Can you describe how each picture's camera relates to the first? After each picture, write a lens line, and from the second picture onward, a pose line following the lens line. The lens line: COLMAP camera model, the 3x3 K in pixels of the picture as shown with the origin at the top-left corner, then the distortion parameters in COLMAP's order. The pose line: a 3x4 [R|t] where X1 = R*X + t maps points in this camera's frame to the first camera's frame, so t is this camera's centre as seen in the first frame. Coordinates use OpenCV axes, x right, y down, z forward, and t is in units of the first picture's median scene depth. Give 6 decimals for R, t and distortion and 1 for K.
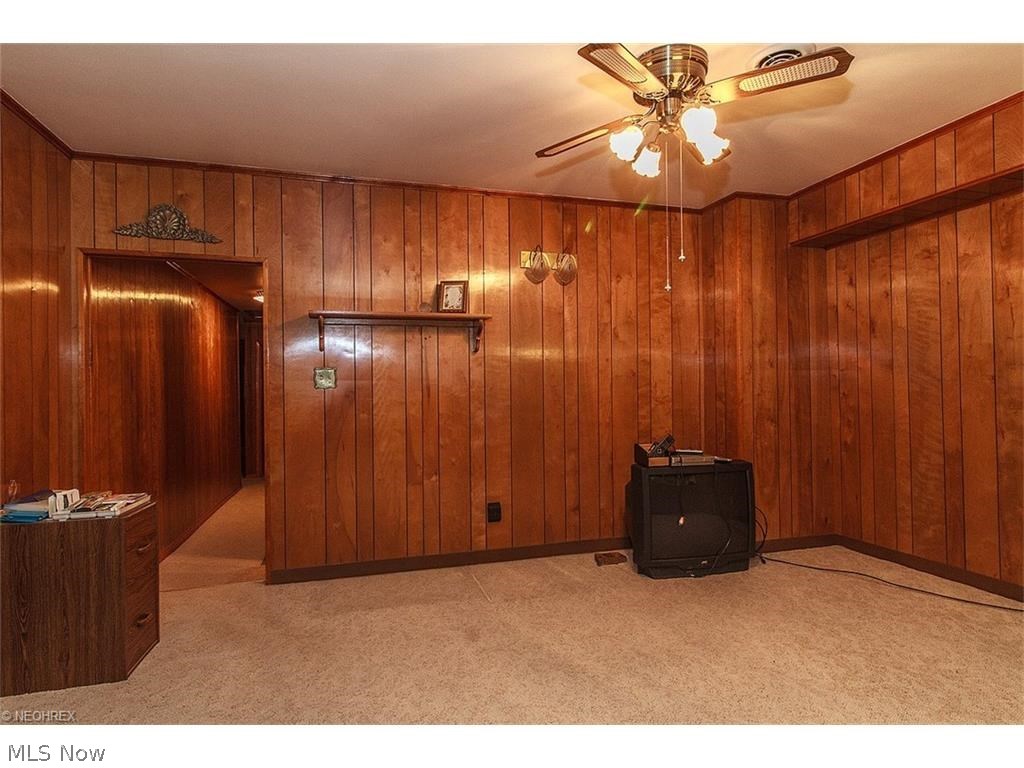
lens RADIAL K [[574.0, 0, 512.0], [0, 574.0, 384.0], [0, 0, 1]] dist [0.003745, 0.002743]
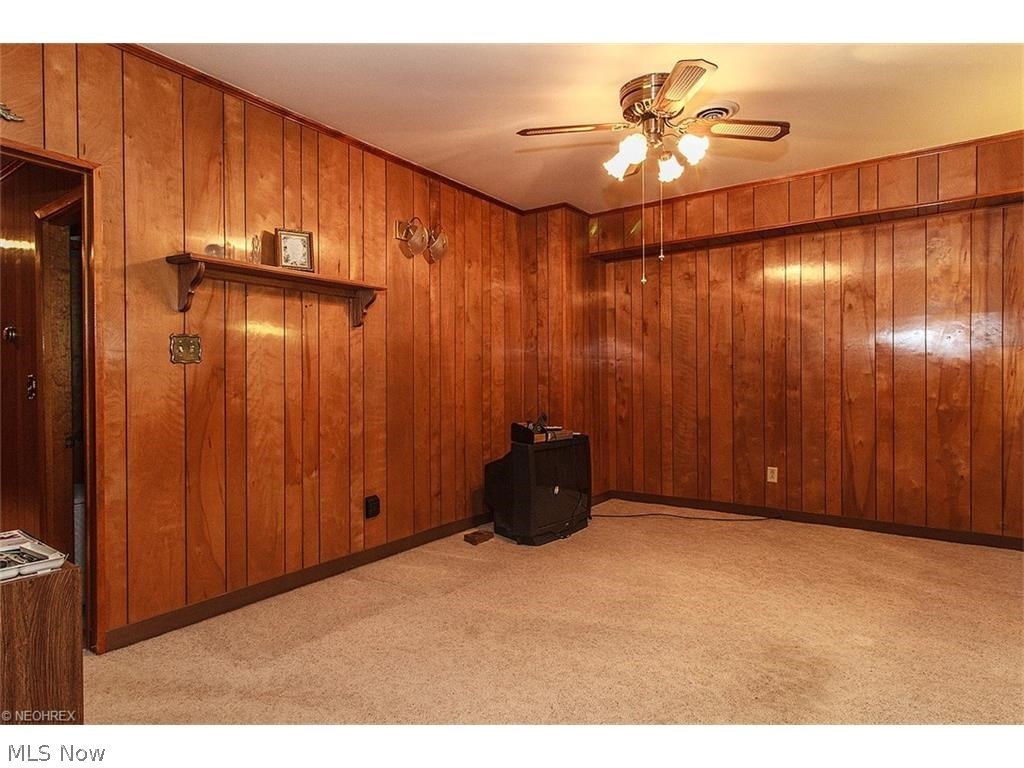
lens RADIAL K [[574.0, 0, 512.0], [0, 574.0, 384.0], [0, 0, 1]] dist [0.003745, 0.002743]
pose [[0.785586, 0.002342, 0.618748, -0.431922], [-0.009506, 0.999920, 0.008285, 0.022742], [-0.618679, -0.012390, 0.785546, 0.167254]]
